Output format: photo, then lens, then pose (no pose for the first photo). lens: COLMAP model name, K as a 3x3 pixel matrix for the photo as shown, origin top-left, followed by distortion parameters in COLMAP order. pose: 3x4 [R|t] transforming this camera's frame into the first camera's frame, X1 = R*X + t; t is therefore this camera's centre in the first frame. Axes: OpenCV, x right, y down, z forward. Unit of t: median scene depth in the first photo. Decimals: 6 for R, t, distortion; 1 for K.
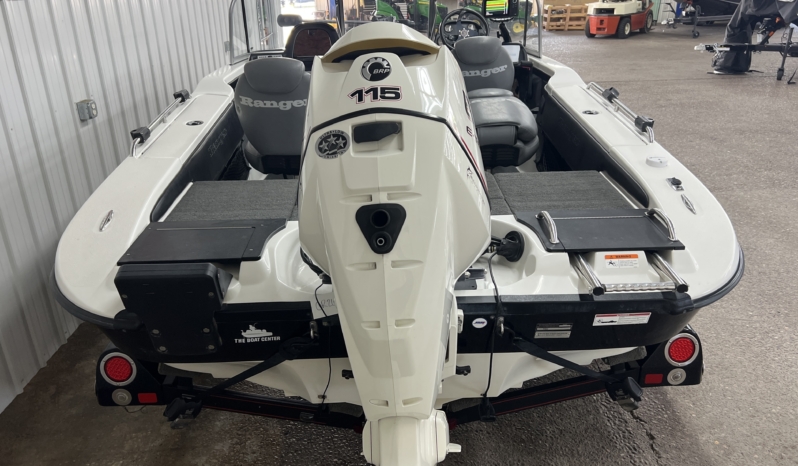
lens RADIAL K [[625.7, 0, 399.0], [0, 625.7, 233.0], [0, 0, 1]] dist [0.055847, -0.068913]
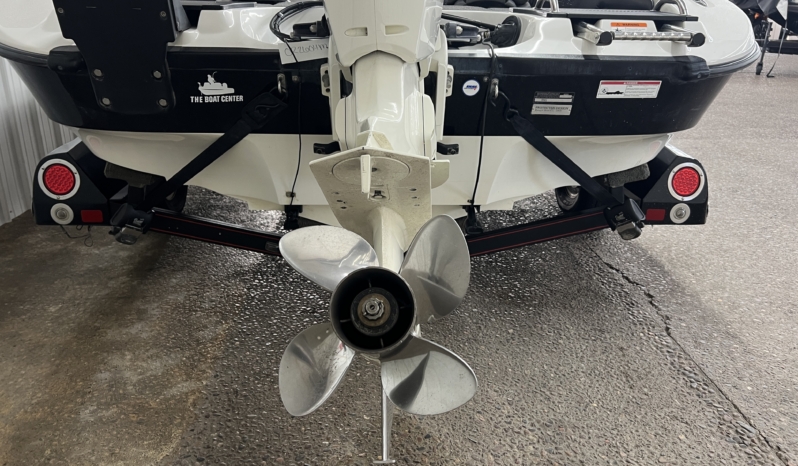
lens RADIAL K [[625.7, 0, 399.0], [0, 625.7, 233.0], [0, 0, 1]] dist [0.055847, -0.068913]
pose [[0.999090, 0.025941, 0.033864, 0.002367], [-0.024185, 0.998391, -0.051291, 0.379243], [-0.035140, 0.050425, 0.998109, 0.123549]]
